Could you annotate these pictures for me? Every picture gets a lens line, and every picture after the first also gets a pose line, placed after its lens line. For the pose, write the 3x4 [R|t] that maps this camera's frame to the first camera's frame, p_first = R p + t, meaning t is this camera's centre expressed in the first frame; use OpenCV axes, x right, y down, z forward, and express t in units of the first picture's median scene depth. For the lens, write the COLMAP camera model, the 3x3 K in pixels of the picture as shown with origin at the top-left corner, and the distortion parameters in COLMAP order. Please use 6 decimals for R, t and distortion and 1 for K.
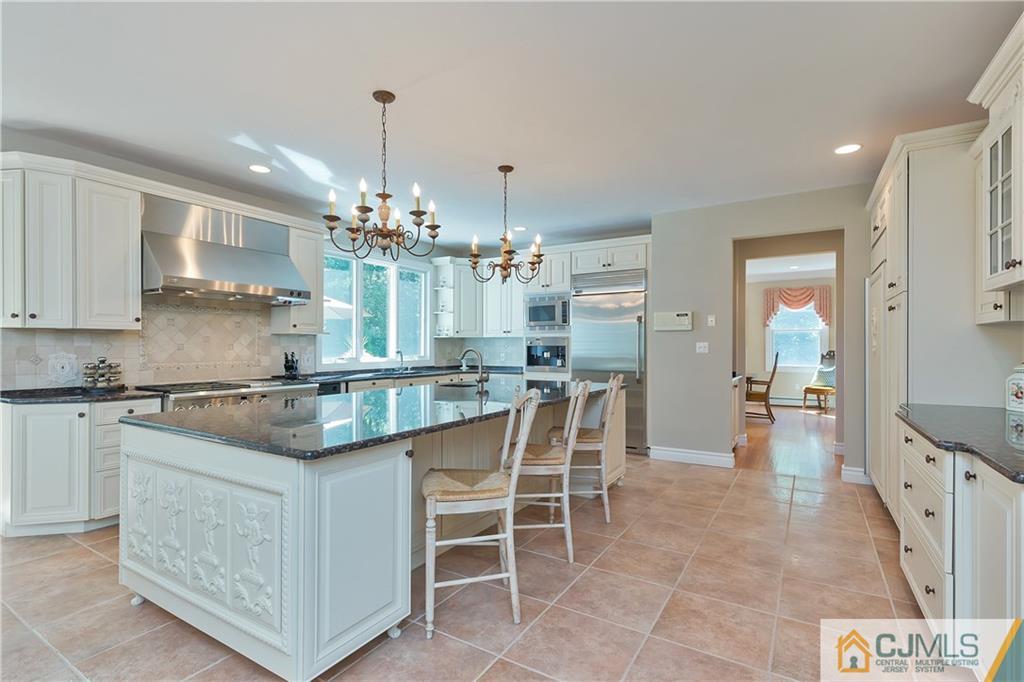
lens RADIAL K [[461.2, 0, 516.9], [0, 461.2, 349.5], [0, 0, 1]] dist [-0.015675, -0.000847]
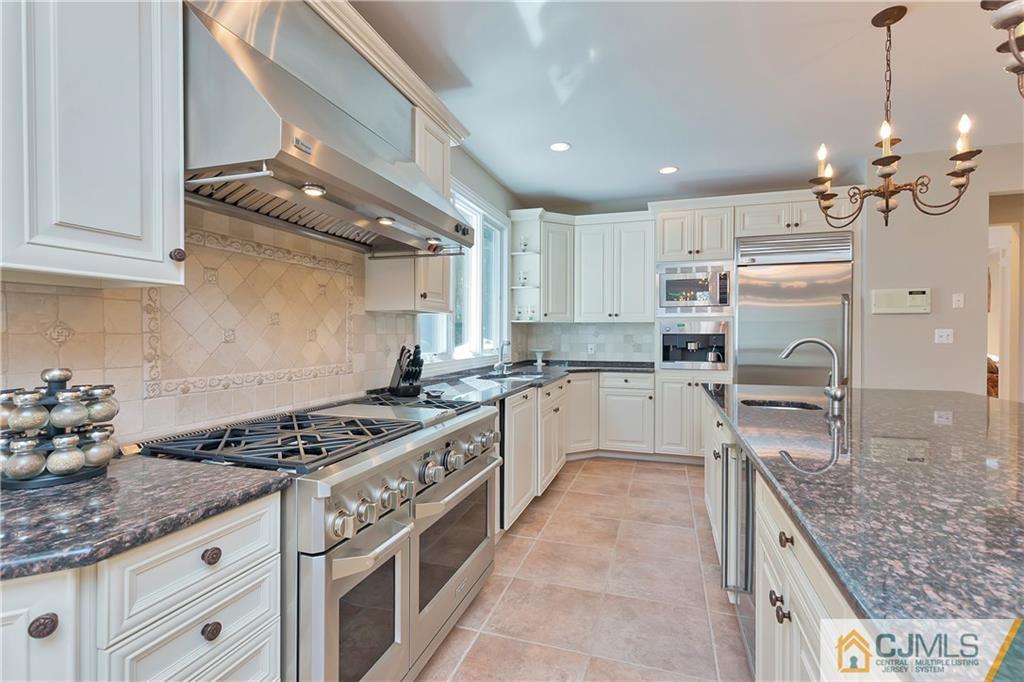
lens RADIAL K [[461.2, 0, 505.8], [0, 461.2, 331.1], [0, 0, 1]] dist [-0.015675, -0.000847]
pose [[0.973764, 0.001485, 0.227558, -0.439148], [0.001910, 0.999890, -0.014695, -0.002737], [-0.227554, 0.014744, 0.973654, 0.404259]]
